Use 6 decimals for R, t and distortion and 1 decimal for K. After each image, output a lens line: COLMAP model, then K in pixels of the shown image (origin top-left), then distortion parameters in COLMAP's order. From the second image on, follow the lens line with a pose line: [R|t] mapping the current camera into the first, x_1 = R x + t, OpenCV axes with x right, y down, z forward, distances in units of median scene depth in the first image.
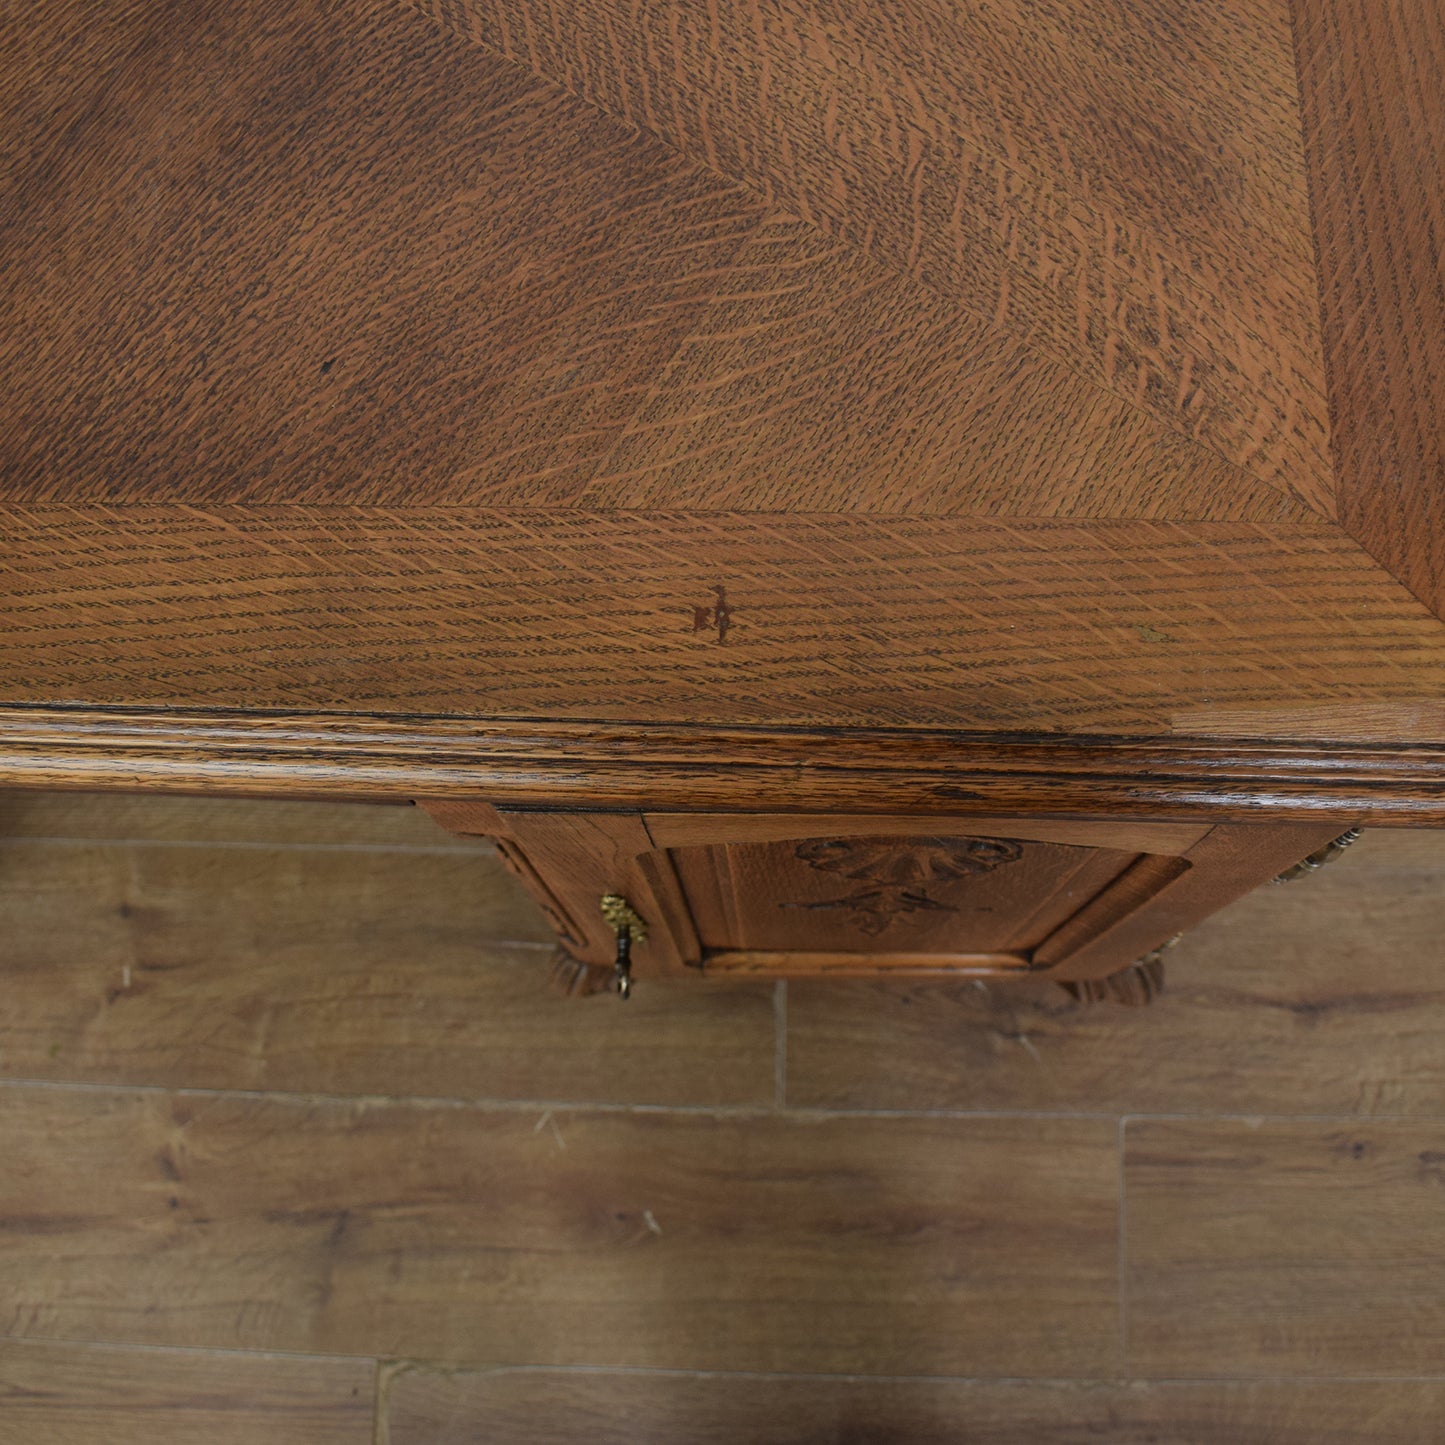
lens RADIAL K [[1658.6, 0, 712.6], [0, 1658.6, 705.4], [0, 0, 1]] dist [-0.092644, 0.000000]
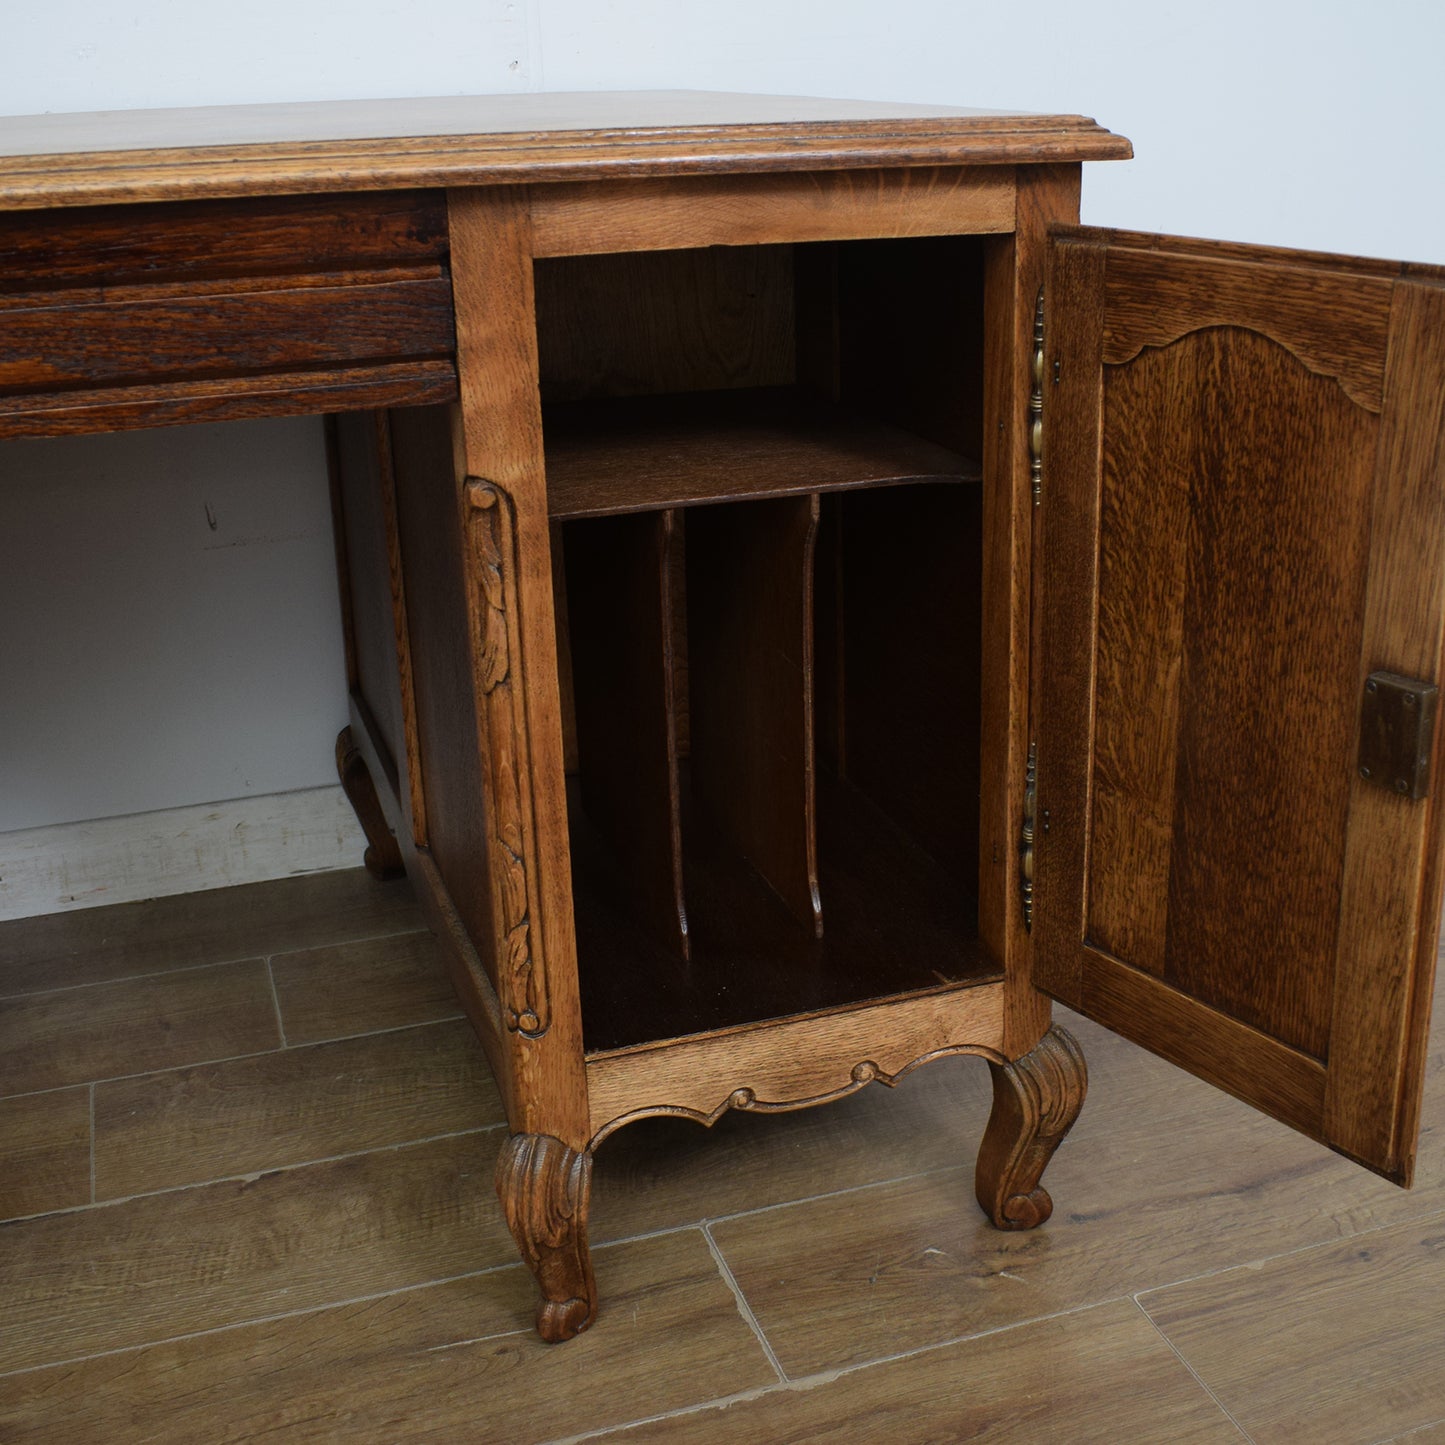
lens RADIAL K [[1875.9, 0, 784.4], [0, 1875.9, 666.2], [0, 0, 1]] dist [-0.090618, 0.000000]
pose [[0.934255, -0.106932, 0.340197, -0.253784], [0.342430, 0.535317, -0.772125, 0.800820], [-0.099548, 0.837855, 0.536739, 0.153169]]
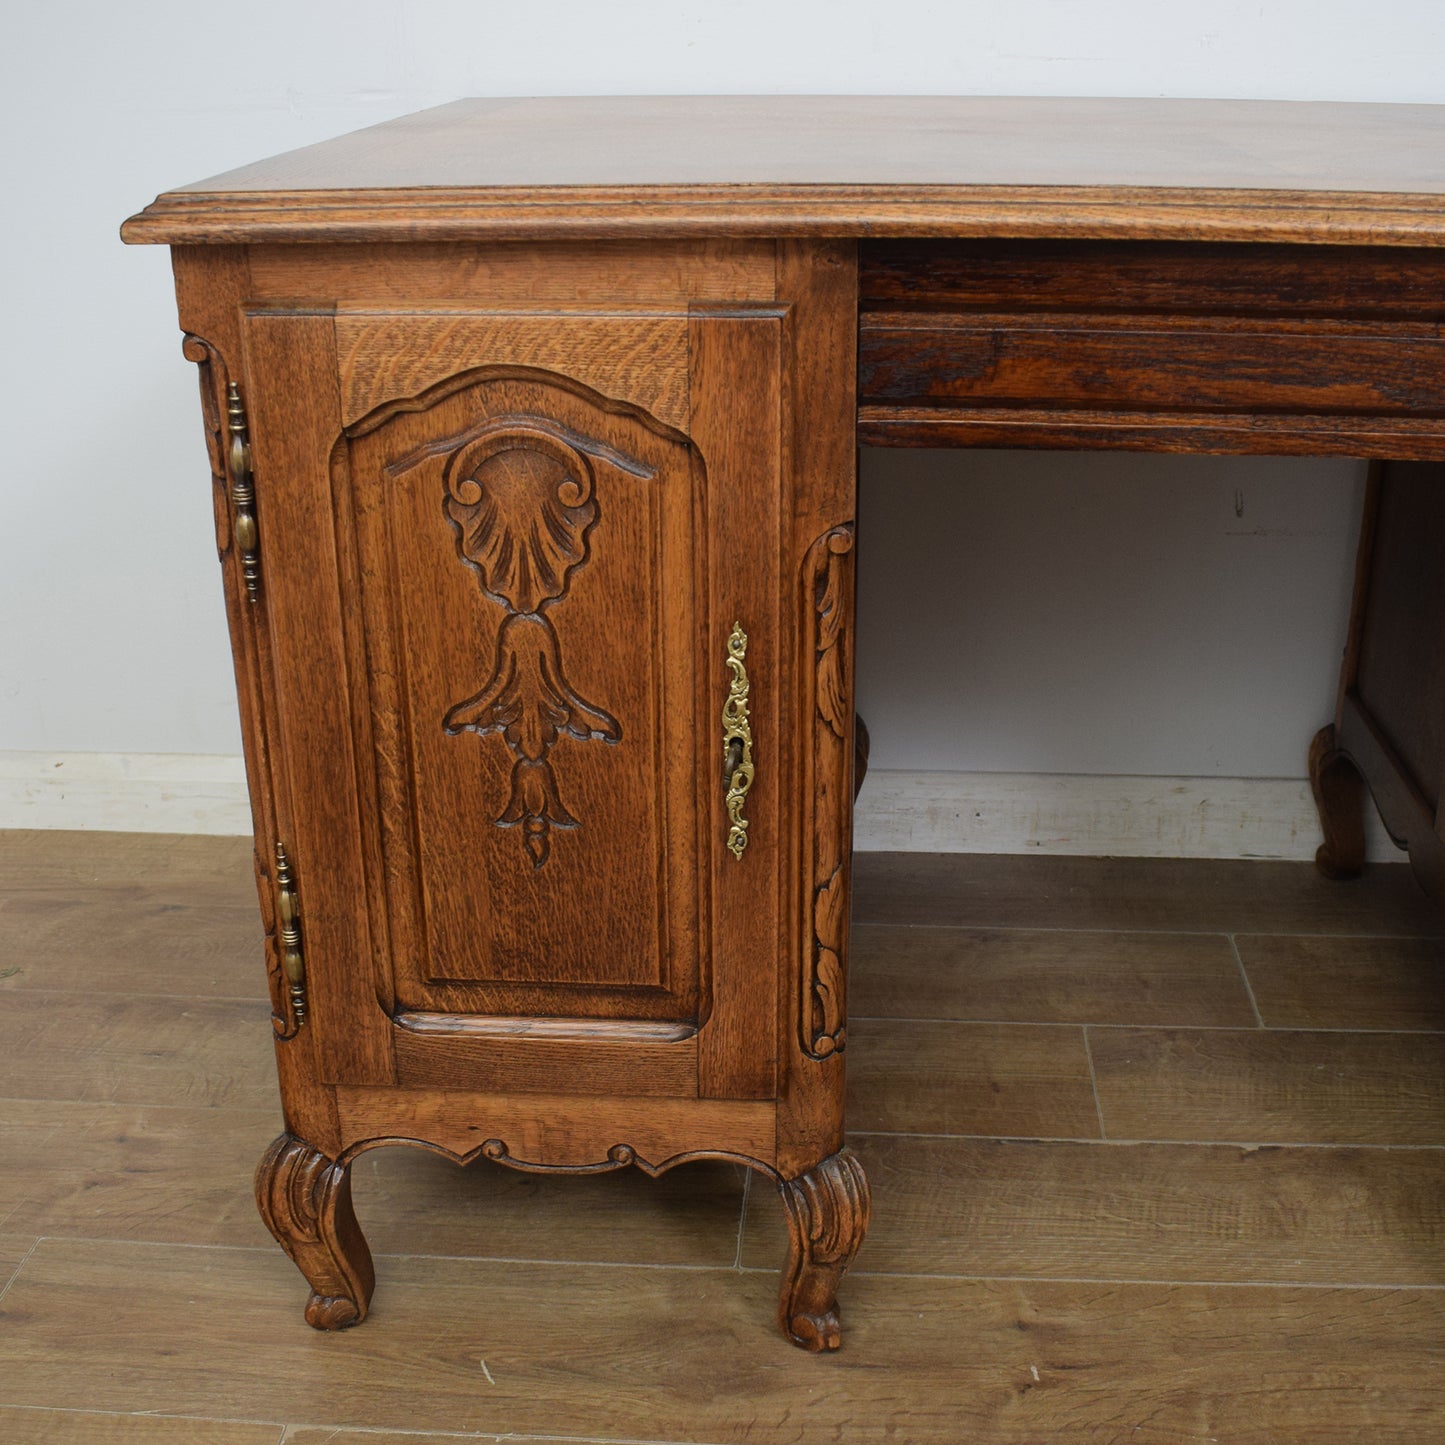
lens RADIAL K [[1875.9, 0, 773.3], [0, 1875.9, 791.2], [0, 0, 1]] dist [-0.090618, 0.000000]
pose [[0.999058, 0.038531, -0.019969, -0.512384], [-0.039726, 0.626703, -0.778245, 0.791161], [-0.017472, 0.778305, 0.627644, 0.120227]]
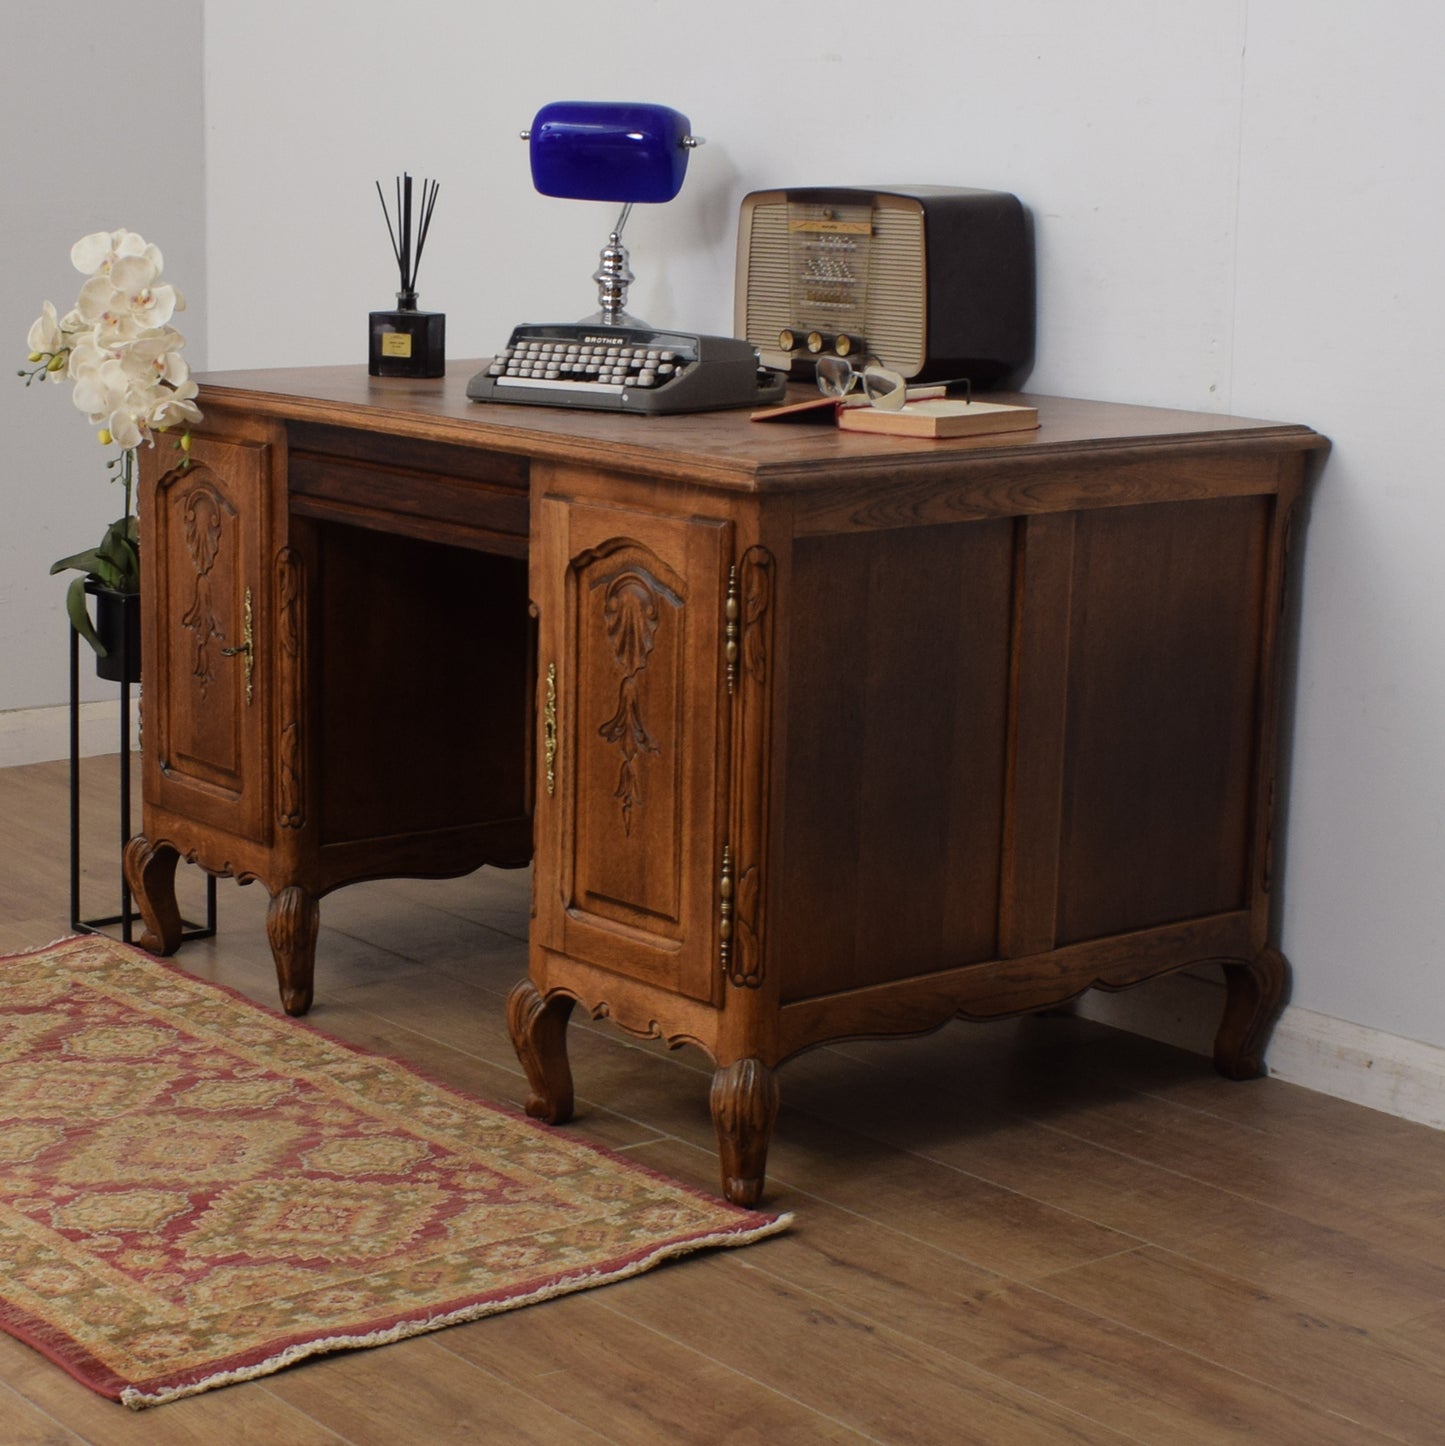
lens RADIAL K [[3057.4, 0, 550.8], [0, 3057.4, 797.9], [0, 0, 1]] dist [-0.061792, 0.000000]
pose [[0.621725, 0.200921, -0.757026, 2.035146], [-0.762642, 0.375479, -0.526681, 1.540585], [0.178426, 0.904791, 0.386676, -0.341406]]
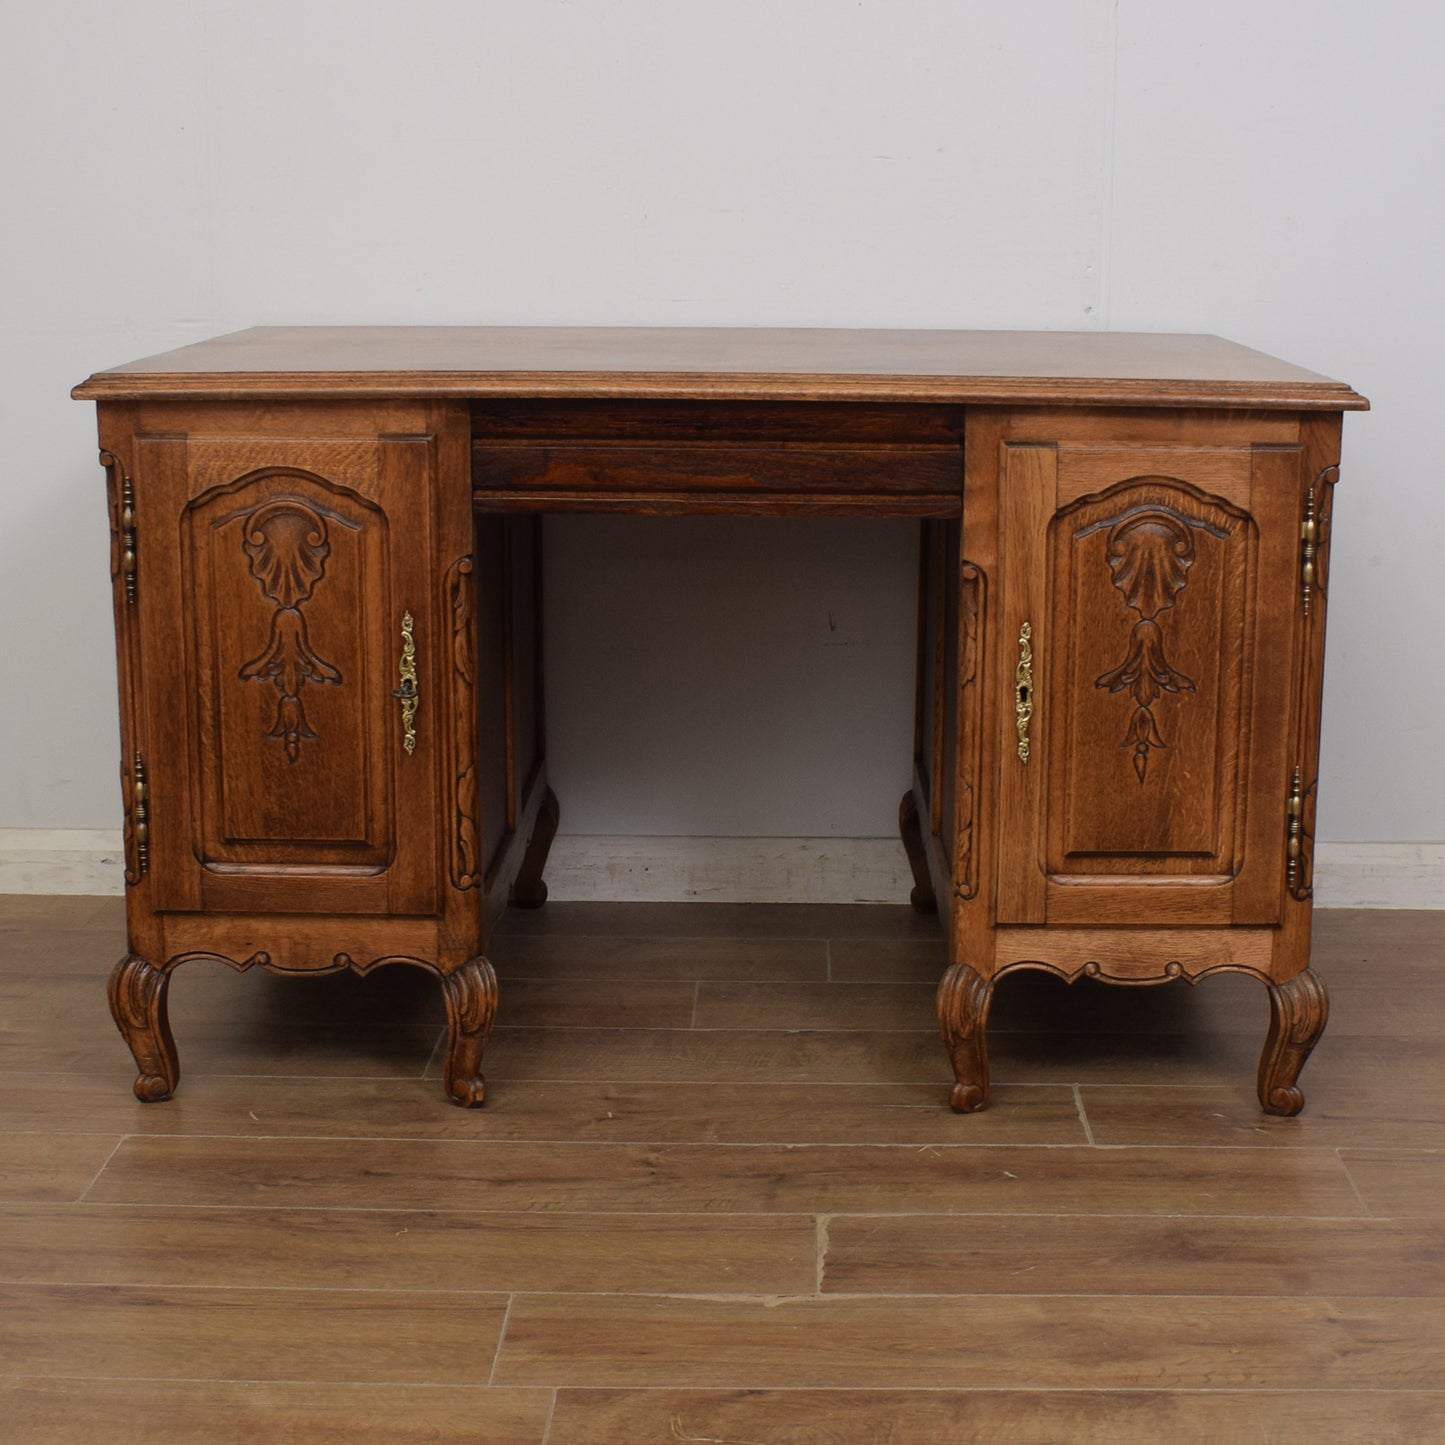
lens RADIAL K [[2536.1, 0, 770.1], [0, 2536.1, 807.5], [0, 0, 1]] dist [-0.086862, 0.000000]
pose [[0.999223, 0.031086, 0.024247, -0.293562], [0.006146, 0.484678, -0.874671, 1.985219], [-0.038942, 0.874140, 0.484110, -0.279718]]
